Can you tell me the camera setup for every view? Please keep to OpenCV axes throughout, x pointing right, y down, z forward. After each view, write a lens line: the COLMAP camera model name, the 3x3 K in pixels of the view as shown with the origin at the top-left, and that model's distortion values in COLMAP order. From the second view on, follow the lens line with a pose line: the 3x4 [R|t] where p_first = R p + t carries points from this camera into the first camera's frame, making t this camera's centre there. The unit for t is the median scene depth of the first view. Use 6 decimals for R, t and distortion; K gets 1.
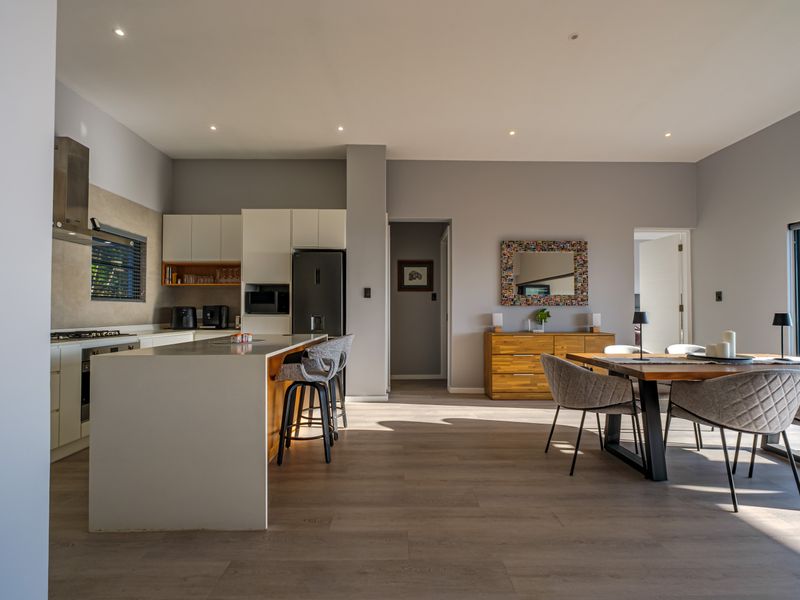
lens RADIAL K [[378.5, 0, 398.8], [0, 378.5, 305.7], [0, 0, 1]] dist [-0.002028, -0.000128]
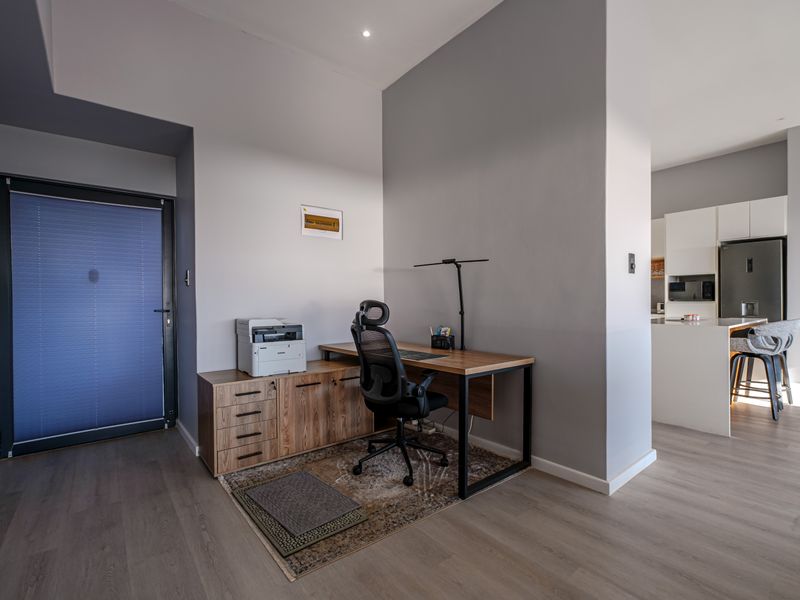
lens RADIAL K [[378.5, 0, 398.8], [0, 378.5, 305.7], [0, 0, 1]] dist [-0.002028, -0.000128]
pose [[0.616082, 0.002319, -0.787678, 0.014892], [0.022303, 0.999543, 0.020387, -0.007145], [0.787366, -0.030127, 0.615749, -0.429327]]
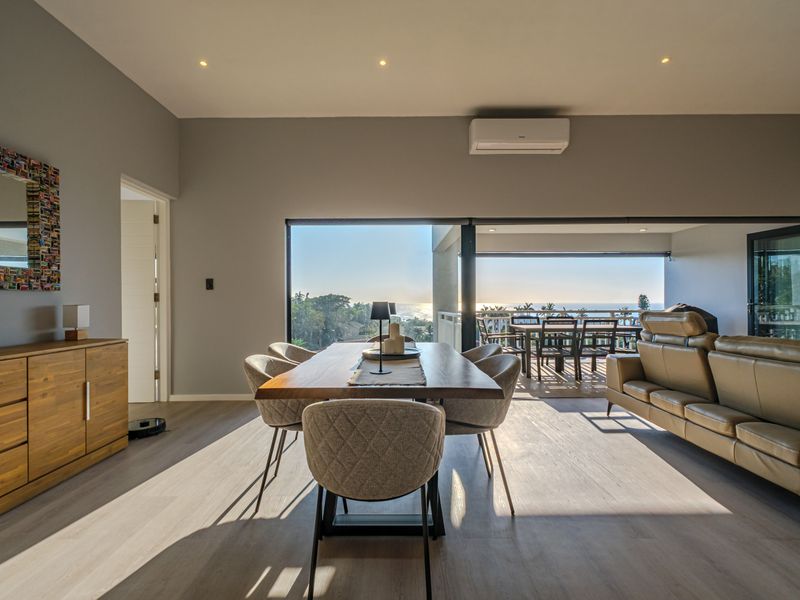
lens RADIAL K [[378.5, 0, 398.8], [0, 378.5, 305.7], [0, 0, 1]] dist [-0.002028, -0.000128]
pose [[0.018620, -0.012630, 0.999747, -0.025369], [-0.014377, 0.999813, 0.012898, 0.007682], [-0.999723, -0.014614, 0.018435, 0.574220]]
